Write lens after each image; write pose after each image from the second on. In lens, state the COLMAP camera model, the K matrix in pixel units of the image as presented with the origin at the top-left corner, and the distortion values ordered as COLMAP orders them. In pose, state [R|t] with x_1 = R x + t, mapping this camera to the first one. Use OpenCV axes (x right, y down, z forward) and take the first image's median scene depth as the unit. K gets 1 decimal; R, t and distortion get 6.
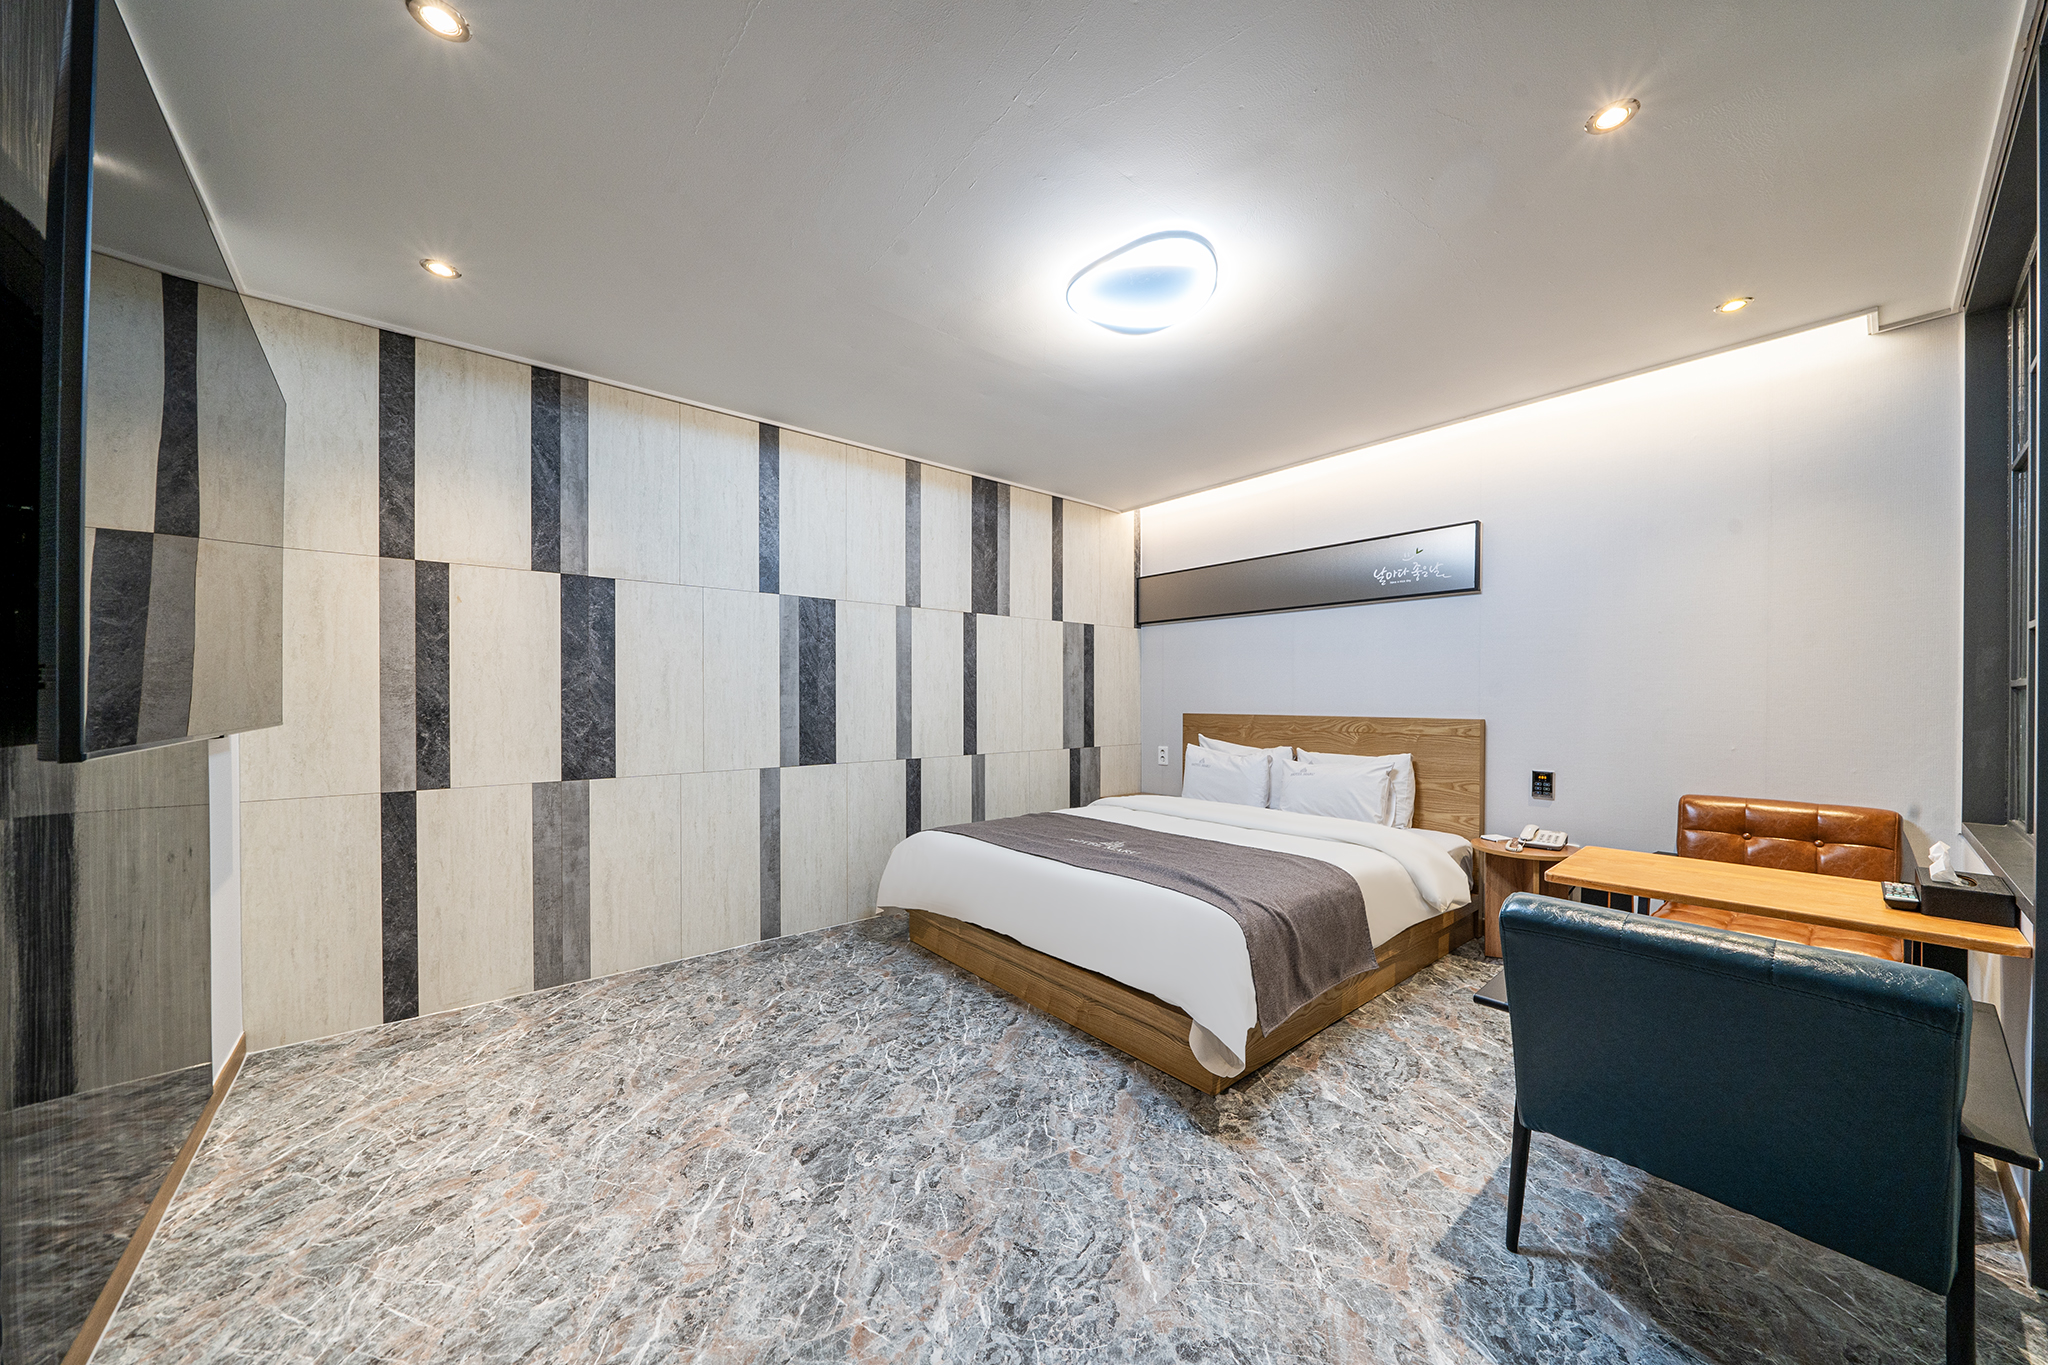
lens RADIAL K [[696.7, 0, 1034.9], [0, 696.7, 687.9], [0, 0, 1]] dist [-0.007637, 0.001057]
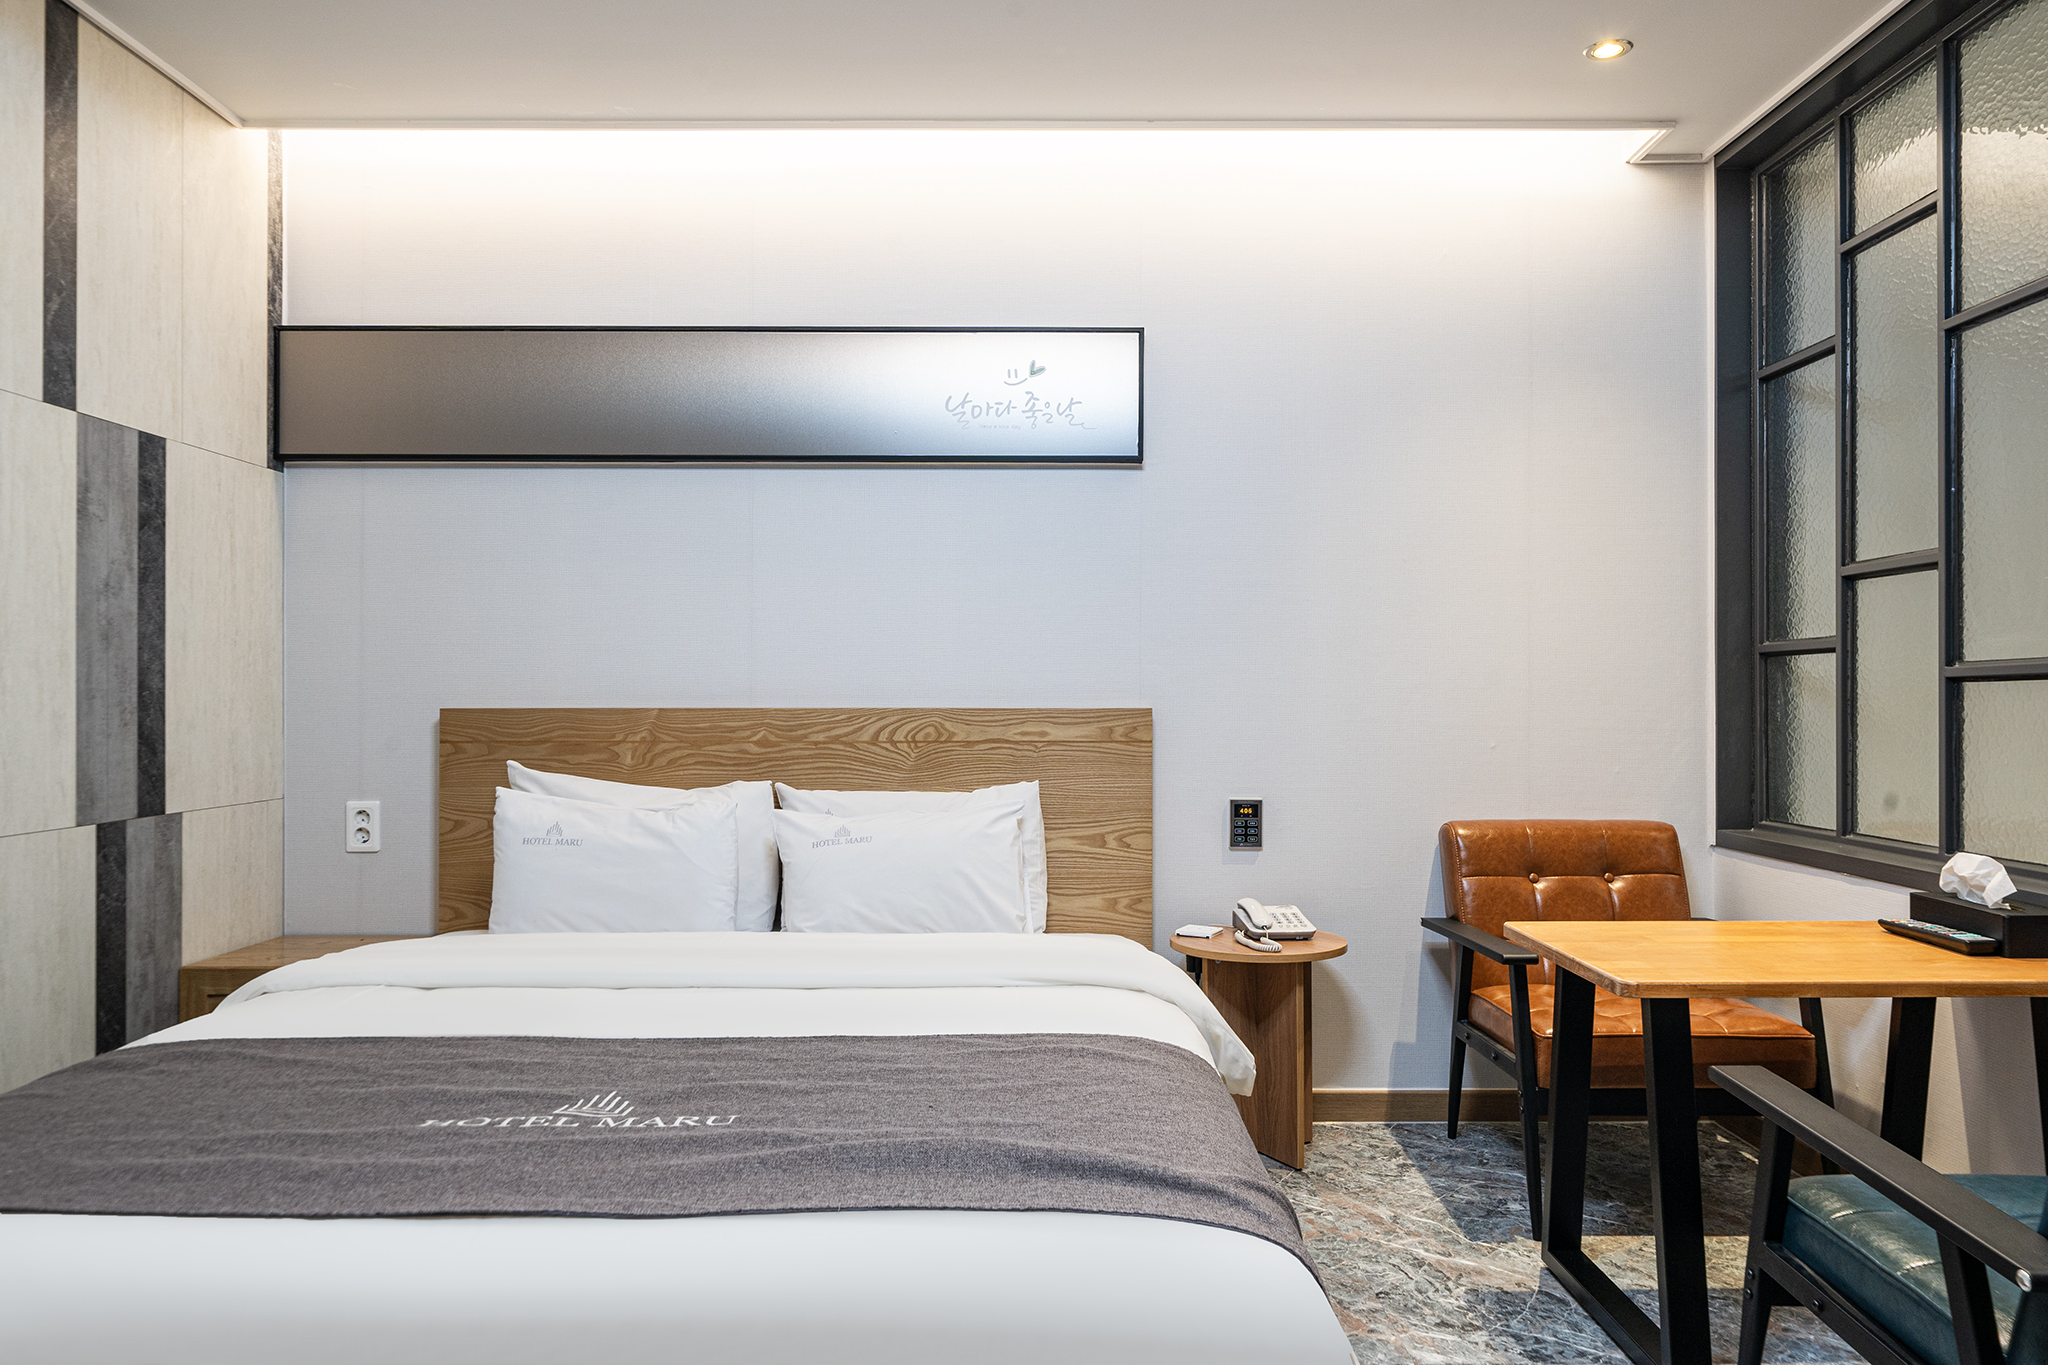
lens RADIAL K [[1379.4, 0, 1025.3], [0, 1379.4, 674.4], [0, 0, 1]] dist [0.003789, 0.001520]
pose [[0.647095, 0.011333, 0.762325, -0.175242], [-0.010956, 0.999924, -0.005565, 0.022069], [-0.762330, -0.004751, 0.647171, 0.329857]]
